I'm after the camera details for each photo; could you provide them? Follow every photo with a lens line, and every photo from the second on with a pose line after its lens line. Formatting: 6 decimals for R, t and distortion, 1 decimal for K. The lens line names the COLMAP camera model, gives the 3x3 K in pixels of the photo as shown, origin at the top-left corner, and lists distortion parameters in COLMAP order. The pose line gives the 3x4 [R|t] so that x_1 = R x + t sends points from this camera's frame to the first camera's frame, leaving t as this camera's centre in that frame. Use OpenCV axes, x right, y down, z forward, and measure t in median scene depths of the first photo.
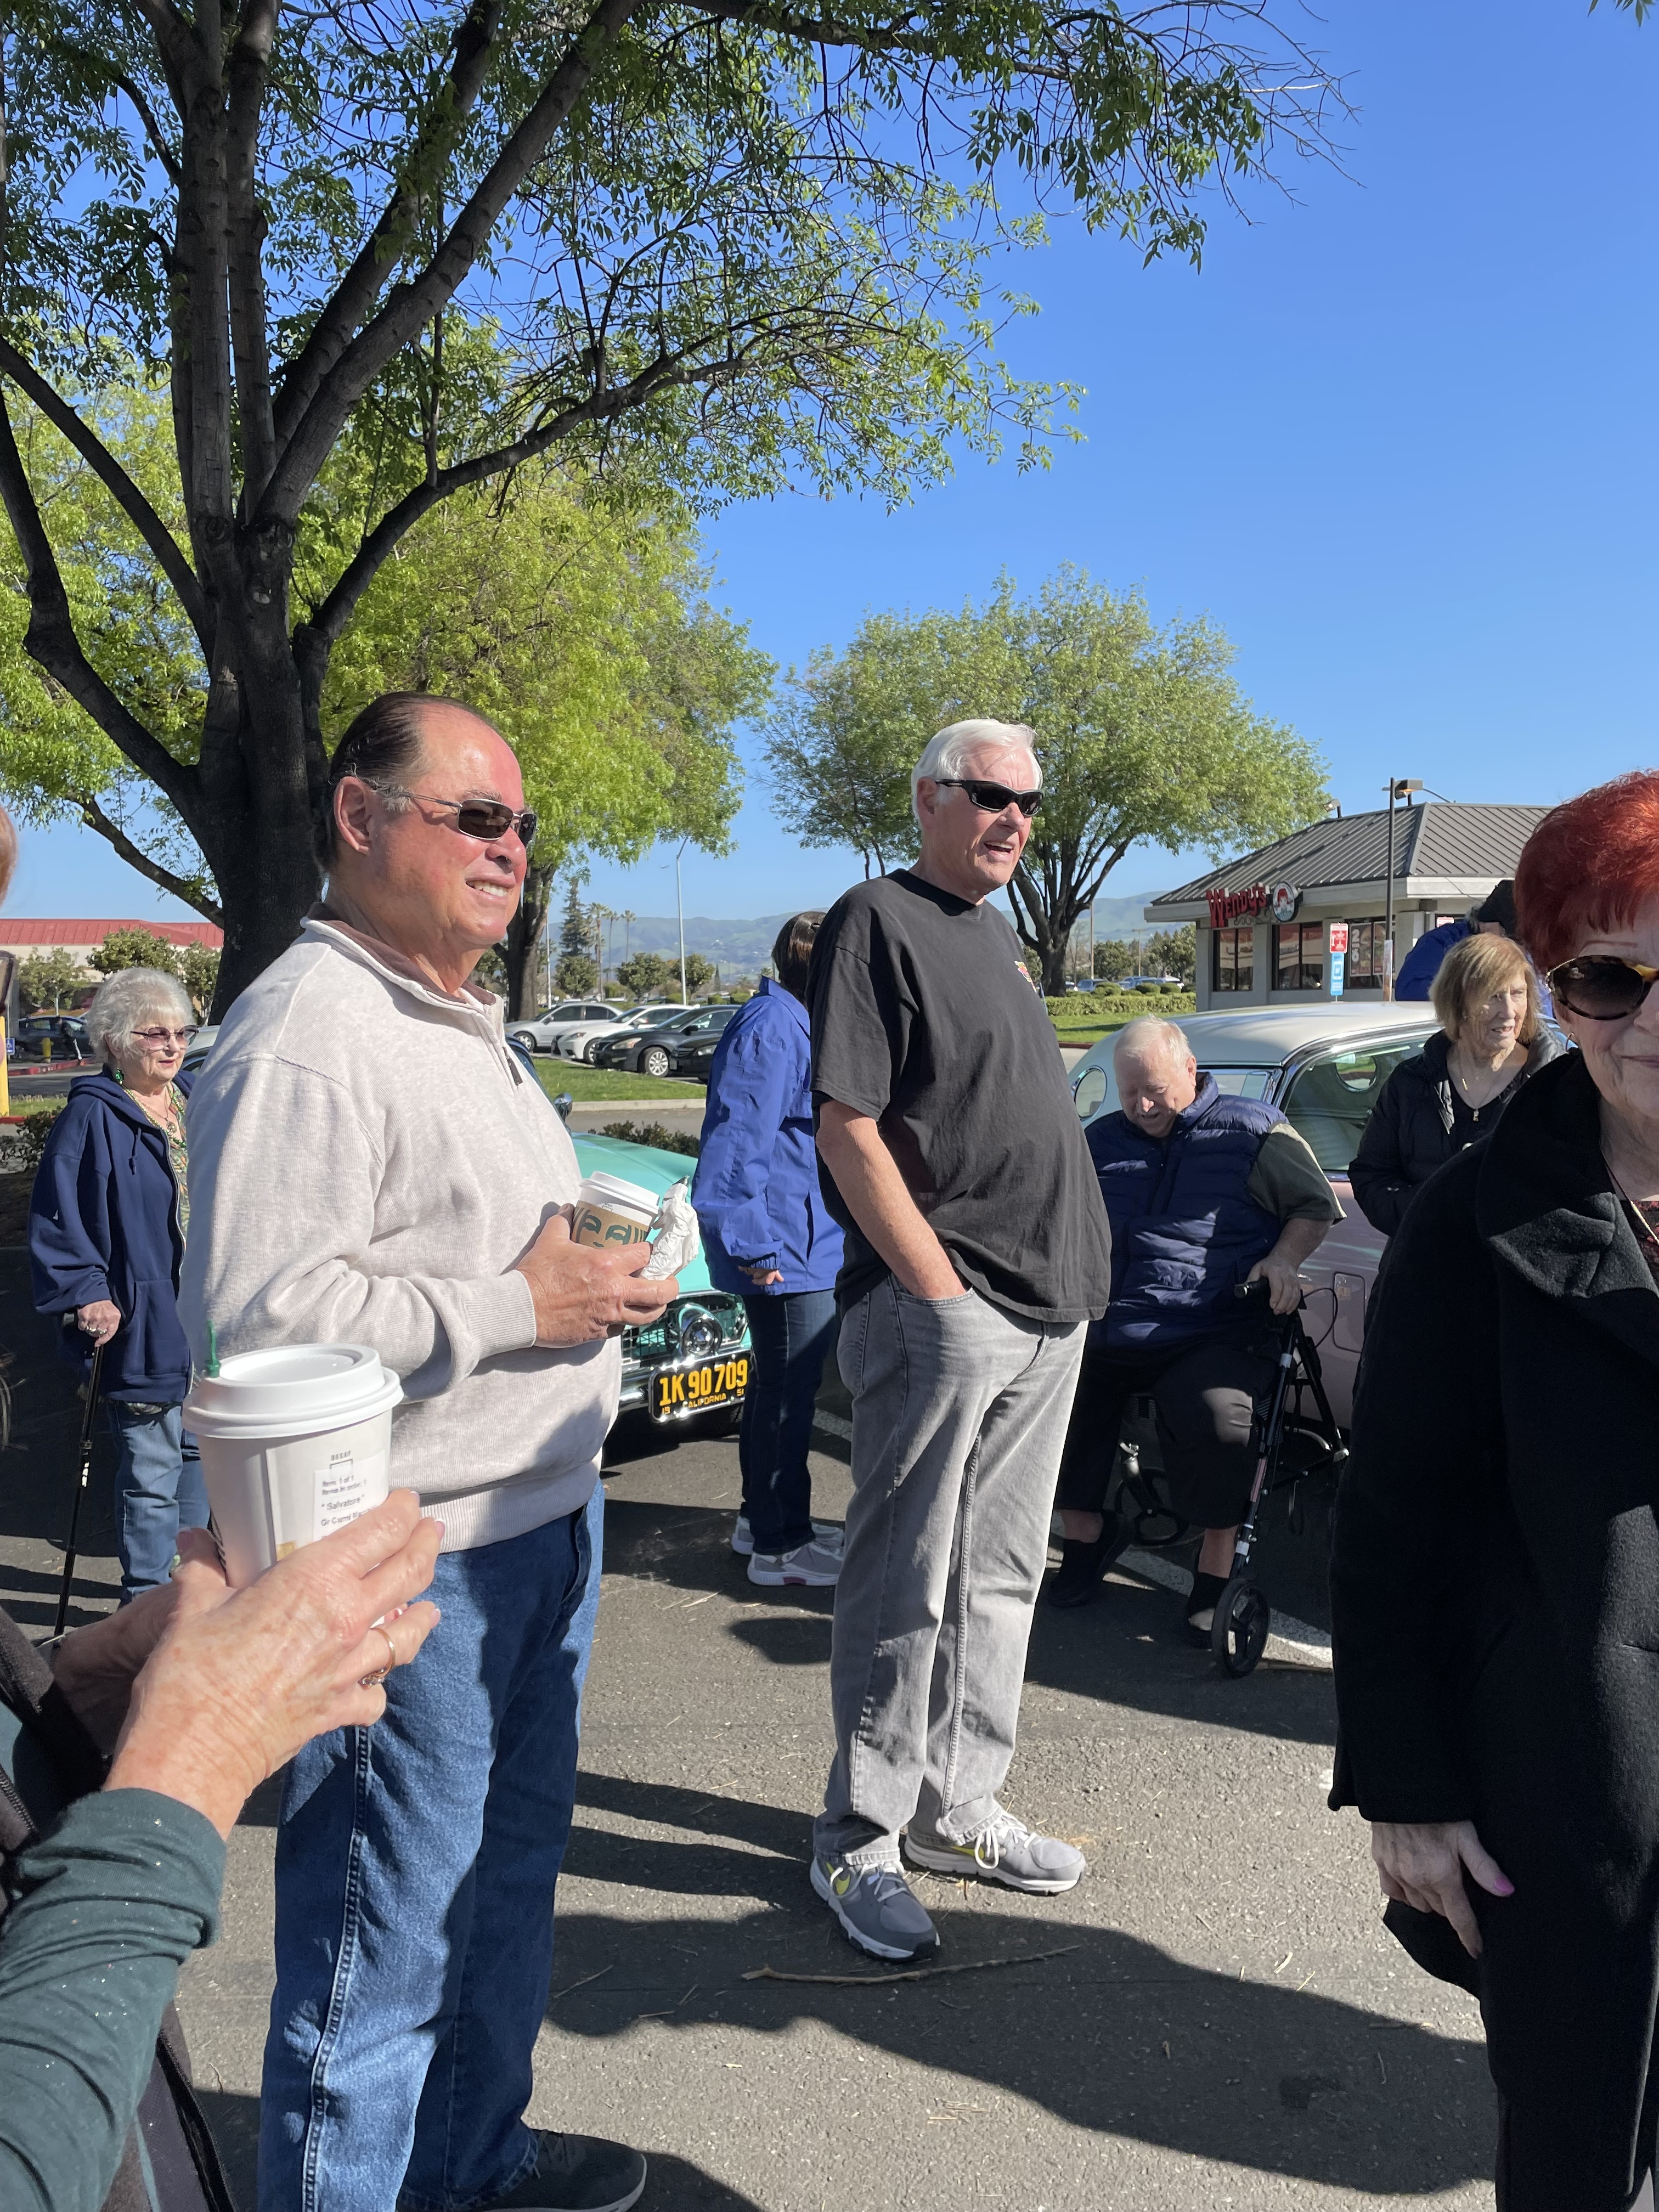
lens RADIAL K [[1666.3, 0, 832.9], [0, 1666.3, 1125.4], [0, 0, 1]] dist [0.084433, -0.108499]
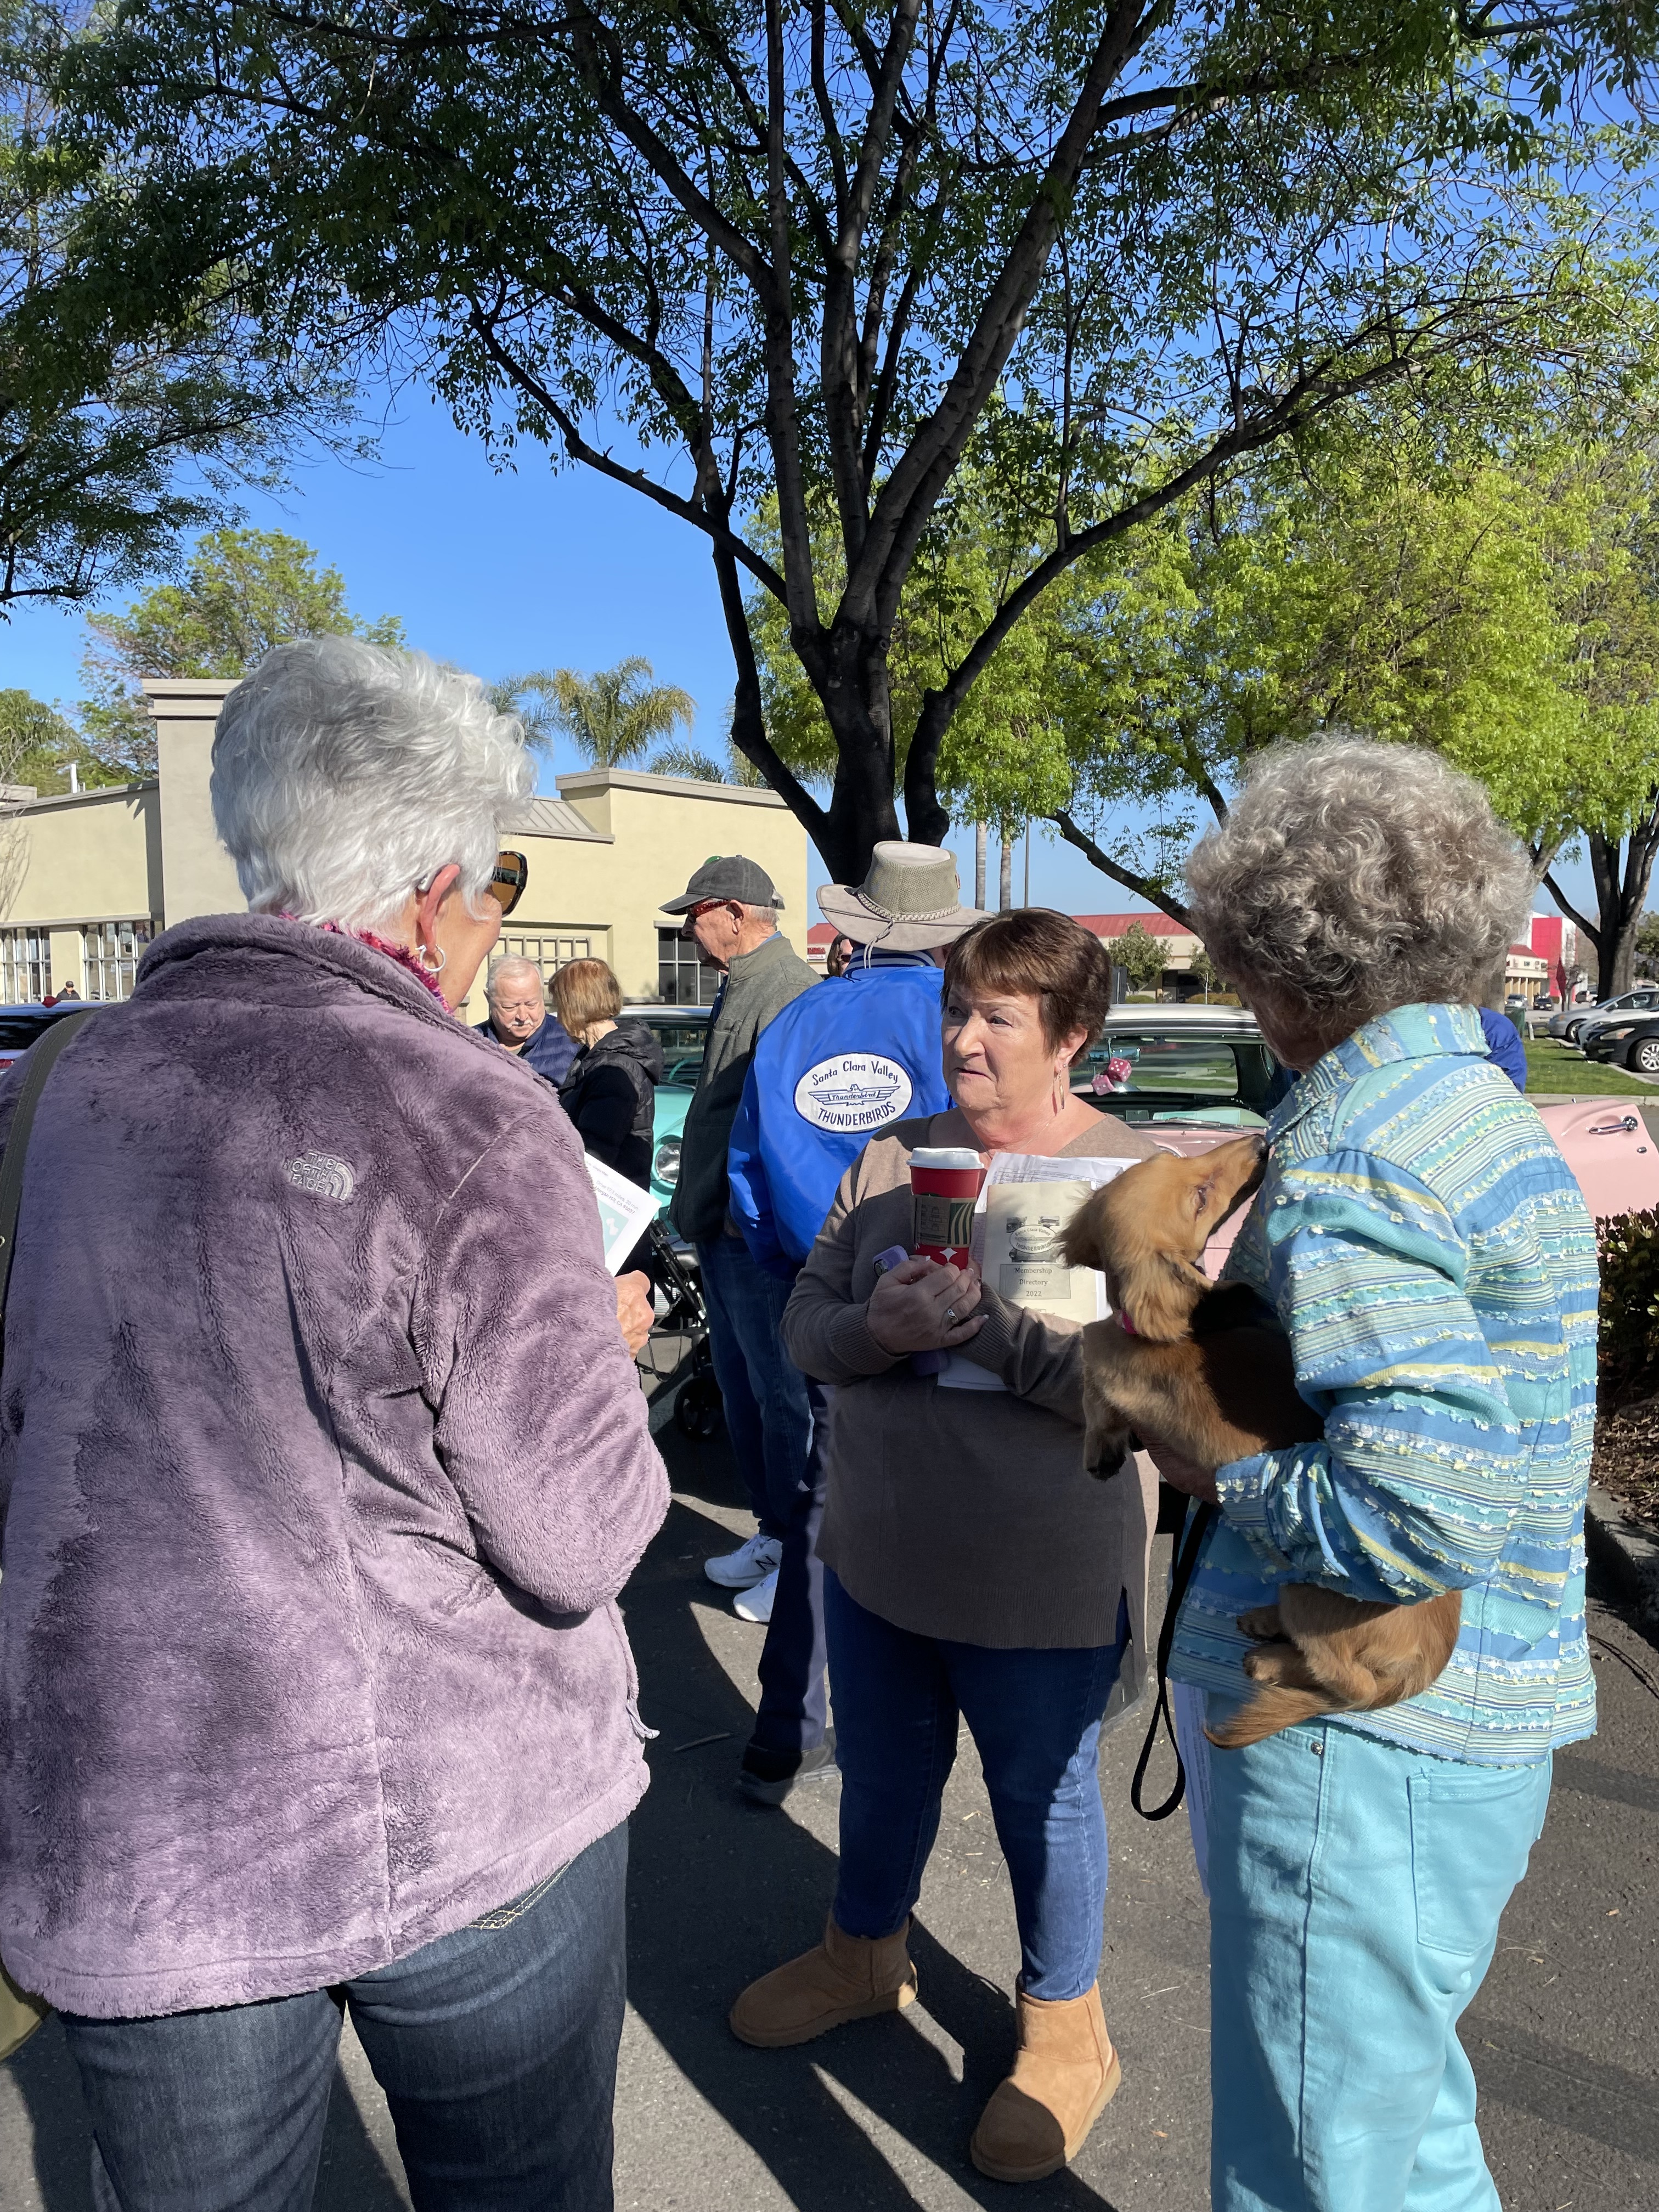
lens RADIAL K [[1666.3, 0, 798.9], [0, 1666.3, 1125.9], [0, 0, 1]] dist [0.084433, -0.108499]
pose [[0.753849, 0.060746, -0.654234, 0.116137], [-0.054260, 0.998072, 0.030151, -0.001740], [0.654804, 0.012769, 0.755691, 0.001178]]
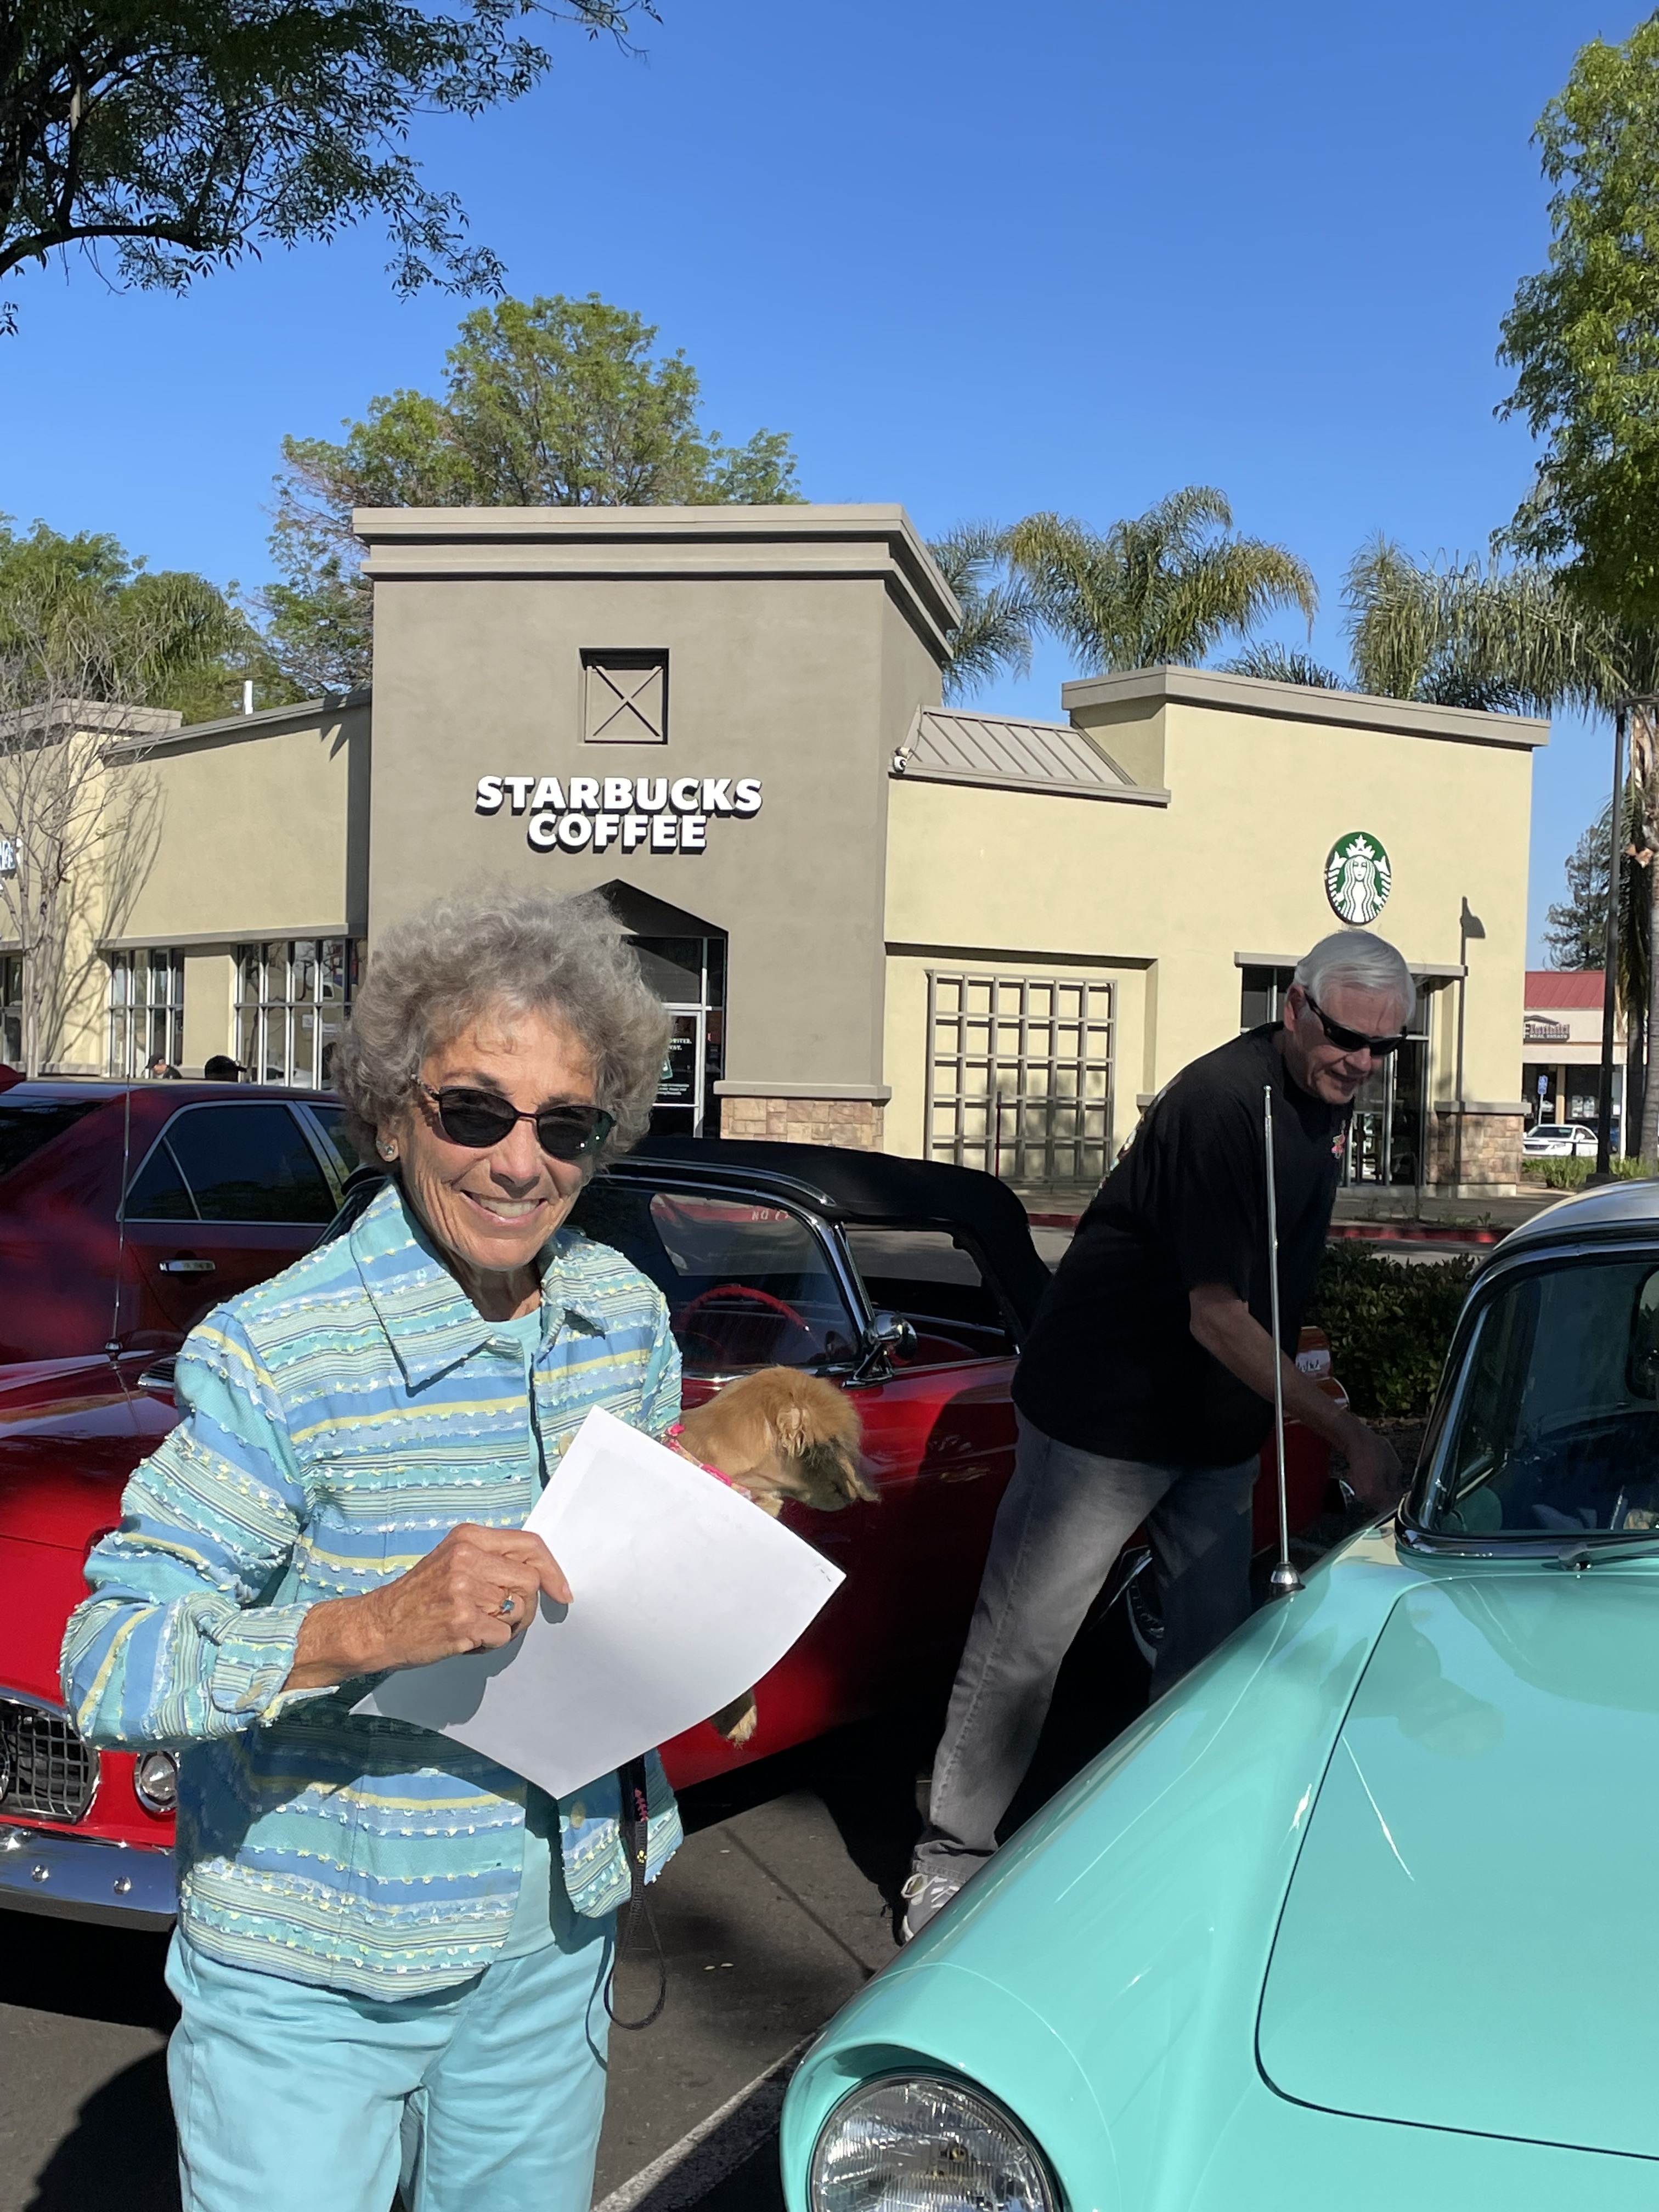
lens RADIAL K [[2751.8, 0, 797.4], [0, 2751.8, 1173.7], [0, 0, 1]] dist [0.085146, 0.000000]
pose [[0.598619, 0.053520, -0.799244, 0.001187], [-0.091607, 0.995793, -0.001930, -0.005763], [0.795779, 0.074372, 0.601004, 0.071989]]
